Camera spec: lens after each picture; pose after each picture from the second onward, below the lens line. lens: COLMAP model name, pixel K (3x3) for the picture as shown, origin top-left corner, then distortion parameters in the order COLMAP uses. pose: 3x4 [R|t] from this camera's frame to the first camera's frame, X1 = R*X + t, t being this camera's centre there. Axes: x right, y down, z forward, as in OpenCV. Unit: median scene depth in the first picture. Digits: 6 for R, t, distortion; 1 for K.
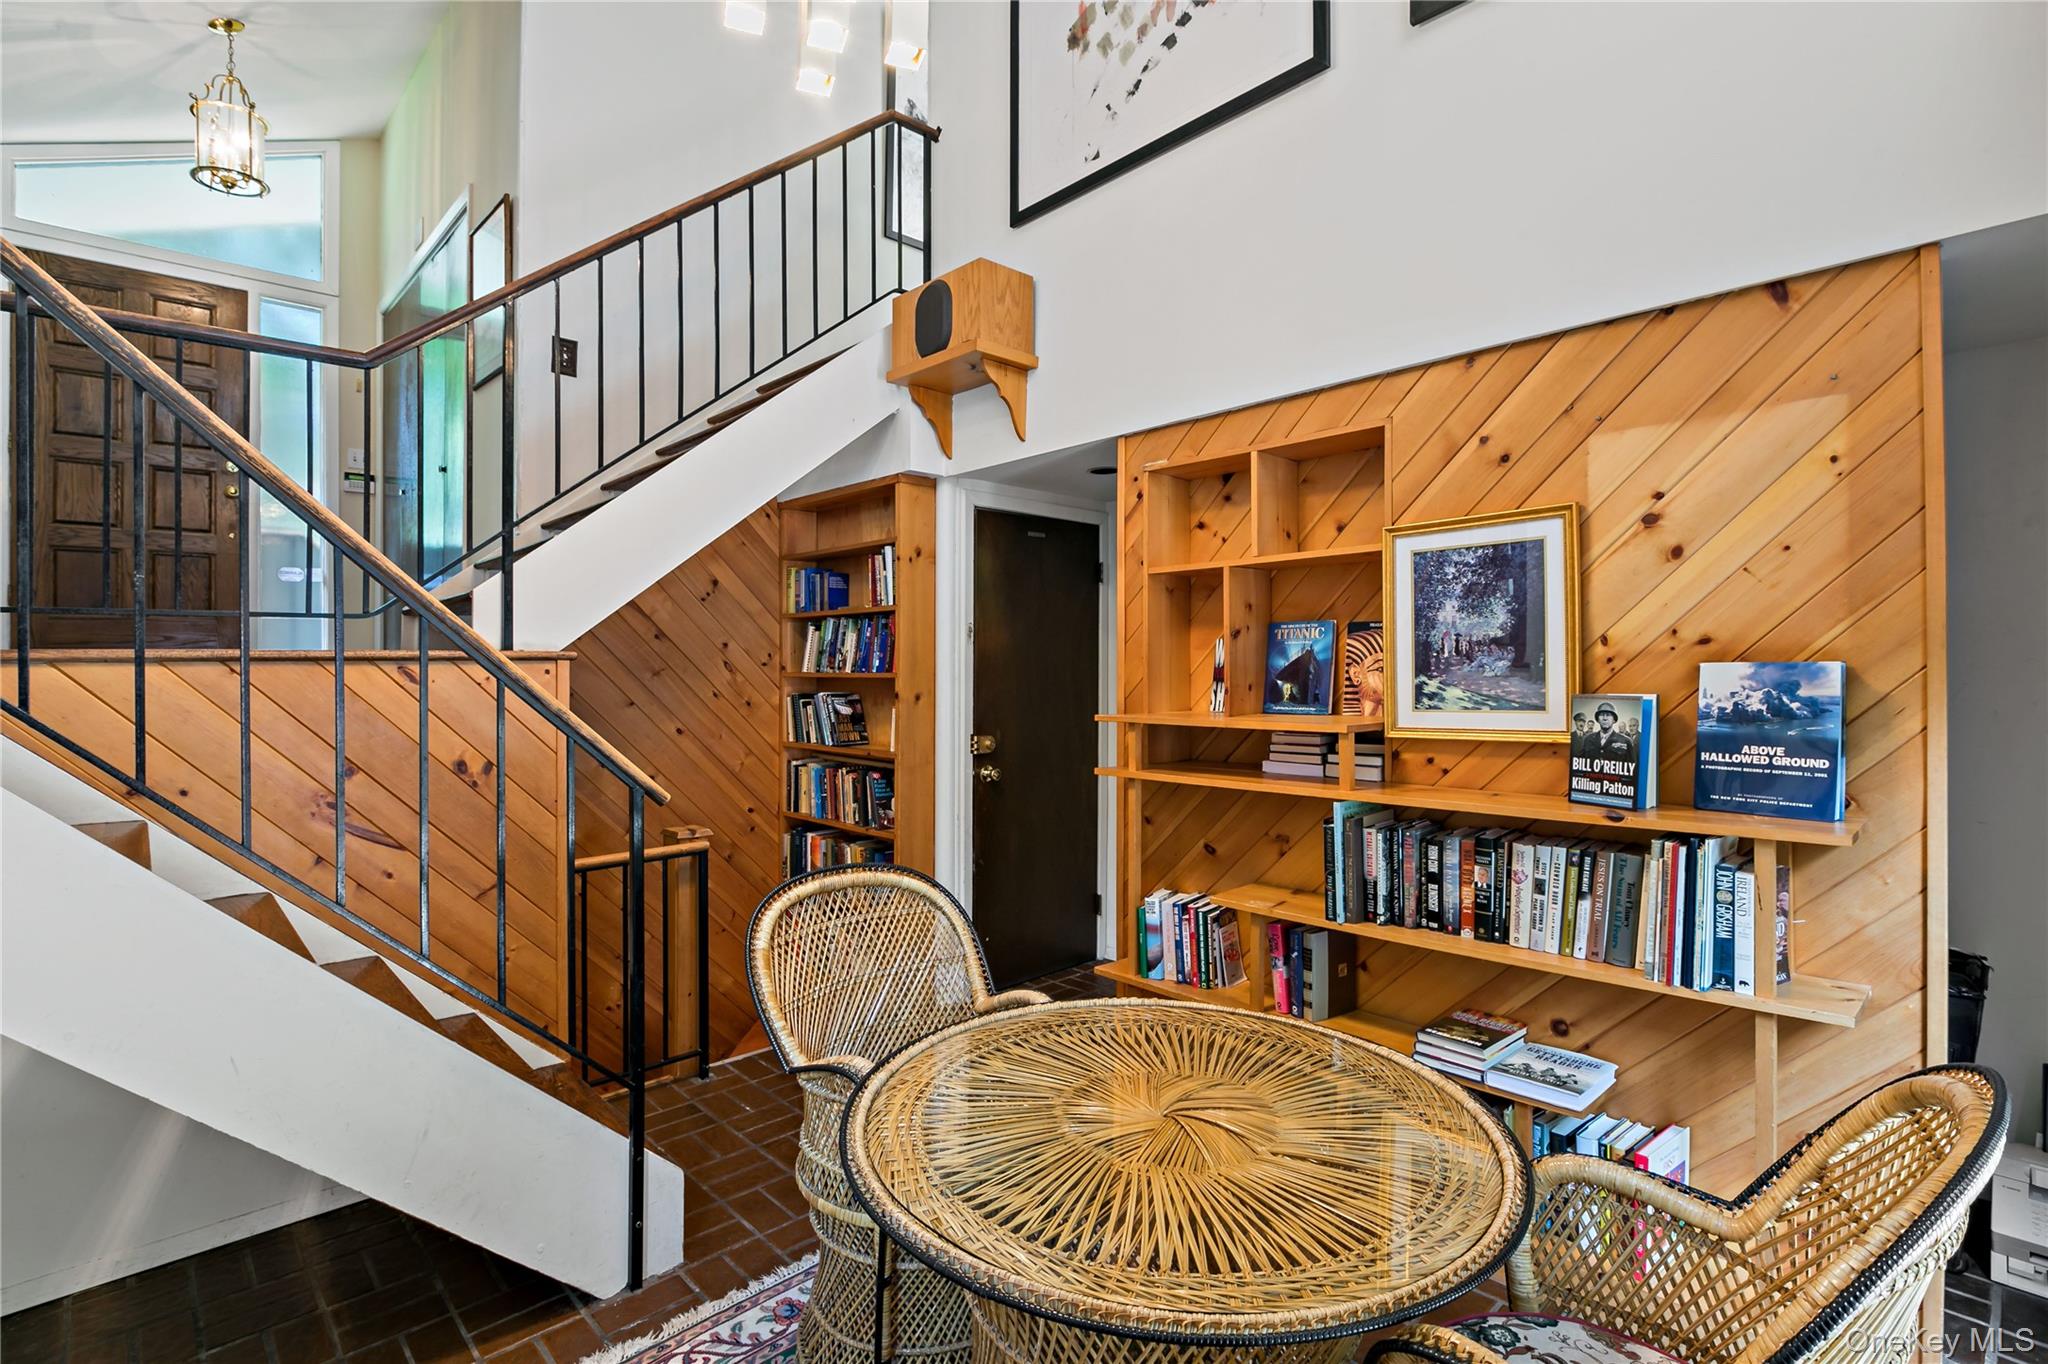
lens RADIAL K [[958.2, 0, 1024.0], [0, 958.2, 682.0], [0, 0, 1]] dist [0.000671, -0.000271]
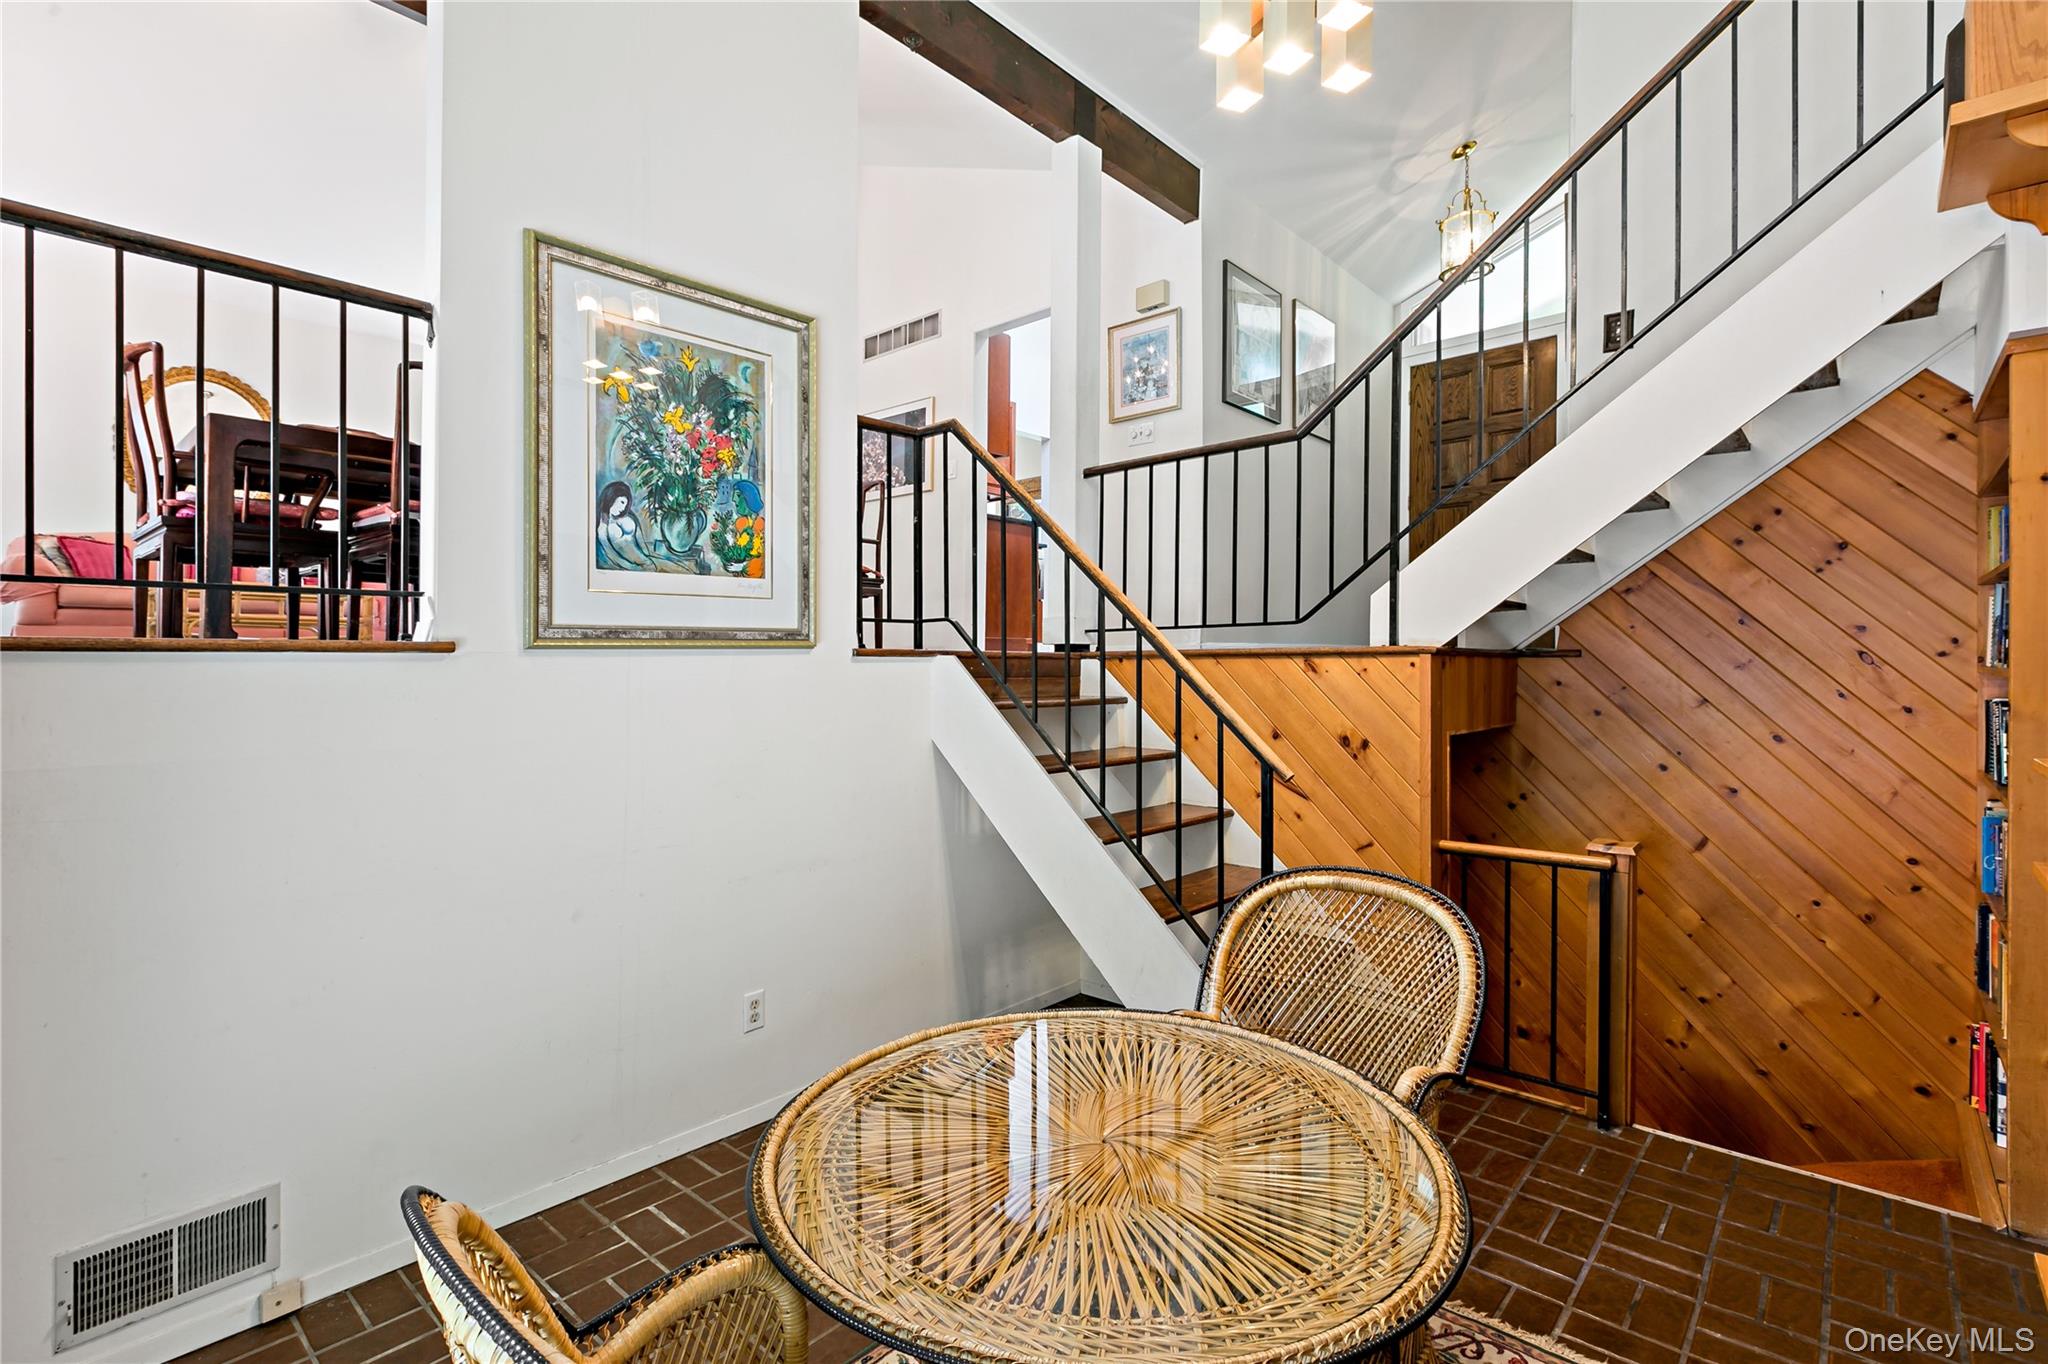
lens RADIAL K [[930.9, 0, 999.8], [0, 930.9, 681.4], [0, 0, 1]] dist [0.000203, 0.000174]
pose [[0.065359, 0.022570, -0.997607, 0.377889], [-0.008869, 0.999718, 0.022036, -0.007924], [0.997822, 0.007408, 0.065541, 0.307666]]
